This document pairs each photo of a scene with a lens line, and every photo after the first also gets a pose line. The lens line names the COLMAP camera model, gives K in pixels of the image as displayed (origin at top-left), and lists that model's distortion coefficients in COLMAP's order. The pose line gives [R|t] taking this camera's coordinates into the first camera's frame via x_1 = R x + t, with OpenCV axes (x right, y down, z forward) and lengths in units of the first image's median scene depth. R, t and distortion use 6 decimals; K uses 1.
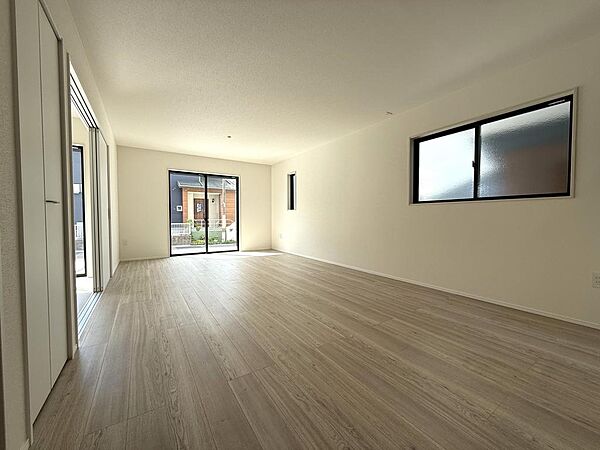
lens RADIAL K [[241.4, 0, 298.2], [0, 241.4, 223.9], [0, 0, 1]] dist [-0.016224, -0.000458]
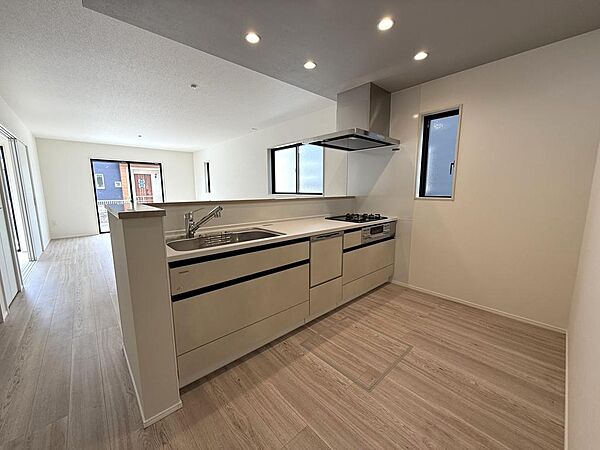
lens RADIAL K [[241.4, 0, 303.7], [0, 241.4, 226.3], [0, 0, 1]] dist [-0.016224, -0.000458]
pose [[0.985332, -0.022076, 0.169213, 0.351940], [0.001314, 0.992549, 0.121843, -0.056473], [-0.170642, -0.119833, 0.978019, -0.426483]]
